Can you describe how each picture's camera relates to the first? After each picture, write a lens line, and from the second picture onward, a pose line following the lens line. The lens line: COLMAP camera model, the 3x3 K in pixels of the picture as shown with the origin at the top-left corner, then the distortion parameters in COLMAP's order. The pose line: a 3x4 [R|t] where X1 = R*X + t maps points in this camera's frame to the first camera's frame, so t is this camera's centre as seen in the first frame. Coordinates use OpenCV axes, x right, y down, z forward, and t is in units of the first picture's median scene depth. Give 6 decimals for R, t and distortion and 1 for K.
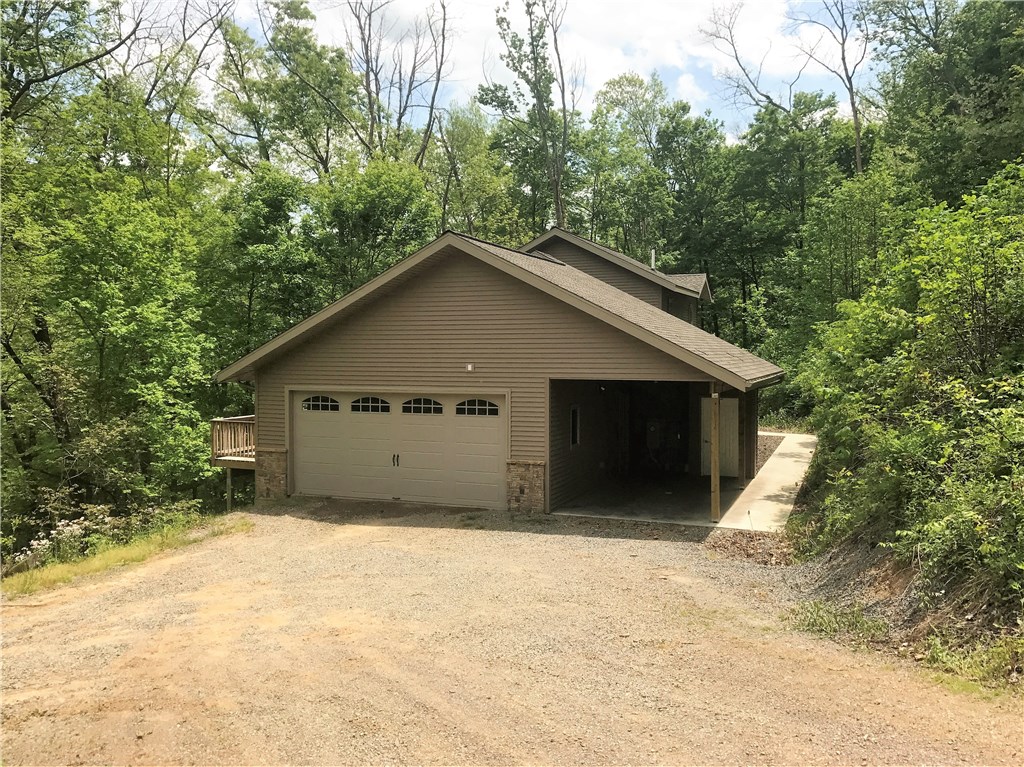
lens RADIAL K [[854.4, 0, 523.7], [0, 854.4, 377.1], [0, 0, 1]] dist [0.009651, -0.015112]
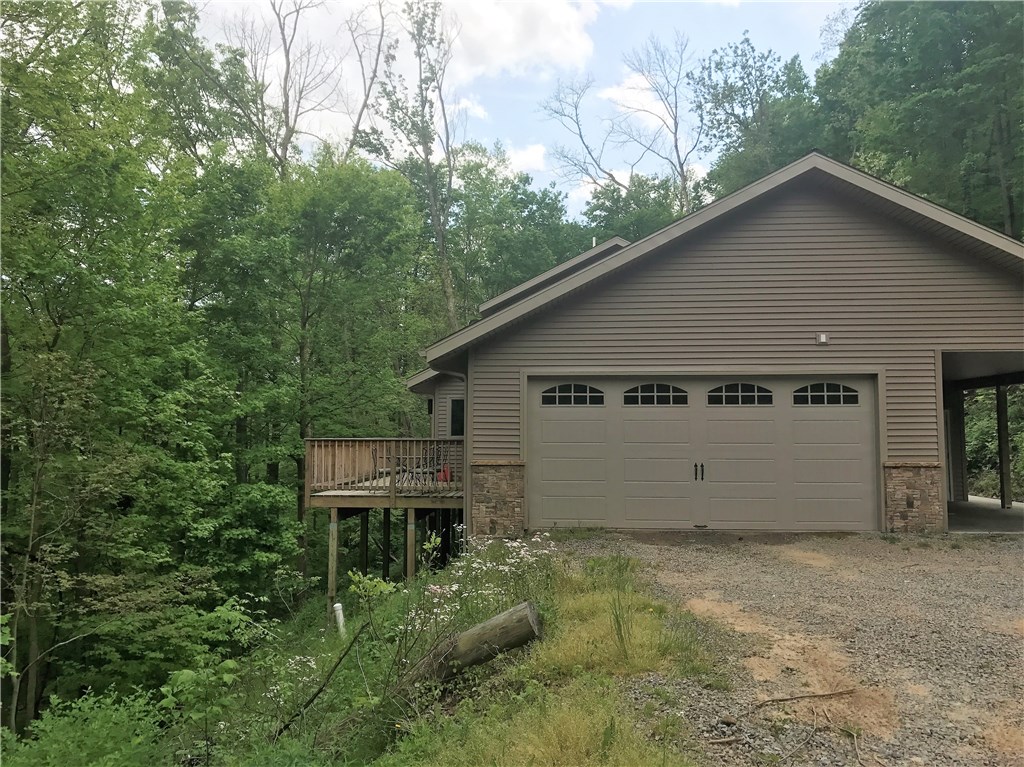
lens RADIAL K [[854.4, 0, 523.7], [0, 854.4, 377.1], [0, 0, 1]] dist [0.009651, -0.015112]
pose [[0.960486, 0.021423, 0.277504, -0.151284], [0.006971, 0.994869, -0.100931, 0.027942], [-0.278242, 0.098877, 0.955408, 0.109998]]
